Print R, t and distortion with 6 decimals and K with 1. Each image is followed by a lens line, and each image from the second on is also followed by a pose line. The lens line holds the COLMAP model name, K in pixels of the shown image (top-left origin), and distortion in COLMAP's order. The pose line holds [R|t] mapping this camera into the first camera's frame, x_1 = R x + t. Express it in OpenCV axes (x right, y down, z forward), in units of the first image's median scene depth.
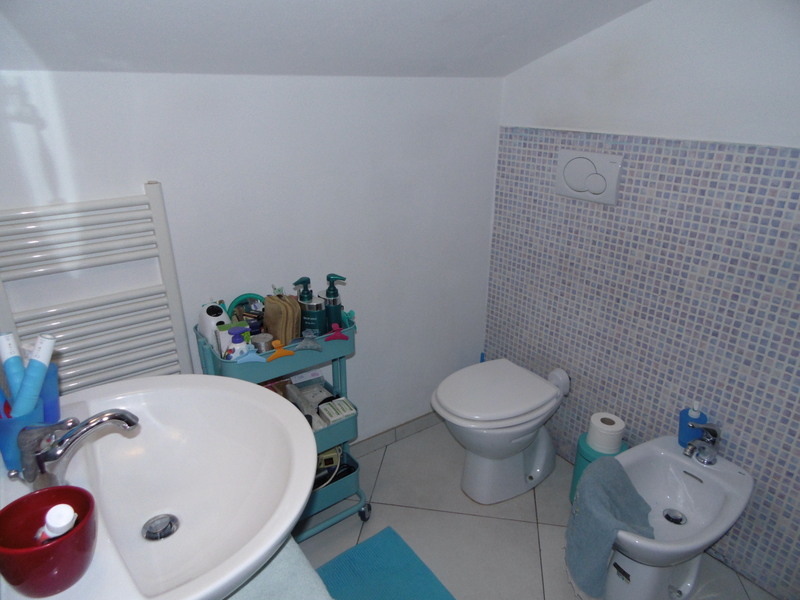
lens RADIAL K [[528.2, 0, 398.0], [0, 528.2, 301.4], [0, 0, 1]] dist [0.018296, -0.013174]
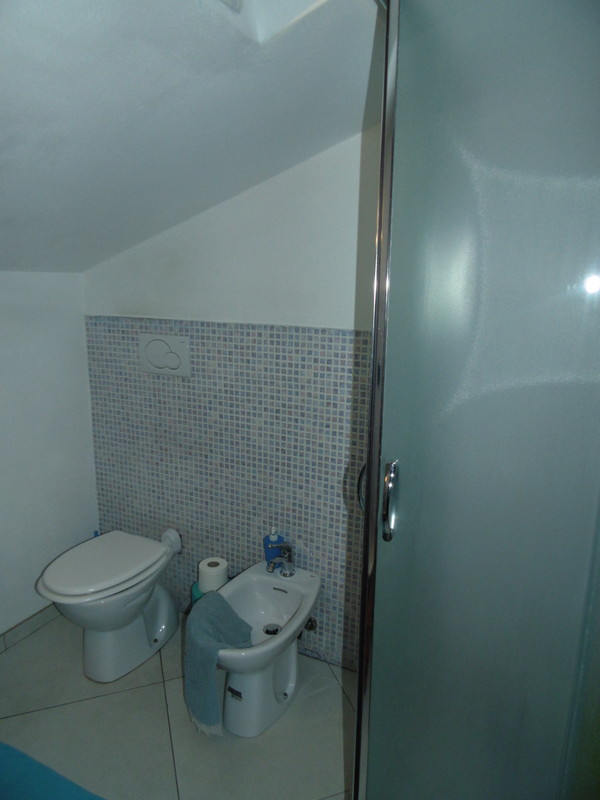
lens RADIAL K [[528.2, 0, 302.4], [0, 528.2, 398.5], [0, 0, 1]] dist [0.018296, -0.013174]
pose [[0.874571, -0.092409, 0.476011, 0.060498], [0.170540, 0.977574, -0.123554, 0.055562], [-0.453919, 0.189236, 0.870717, -0.139674]]
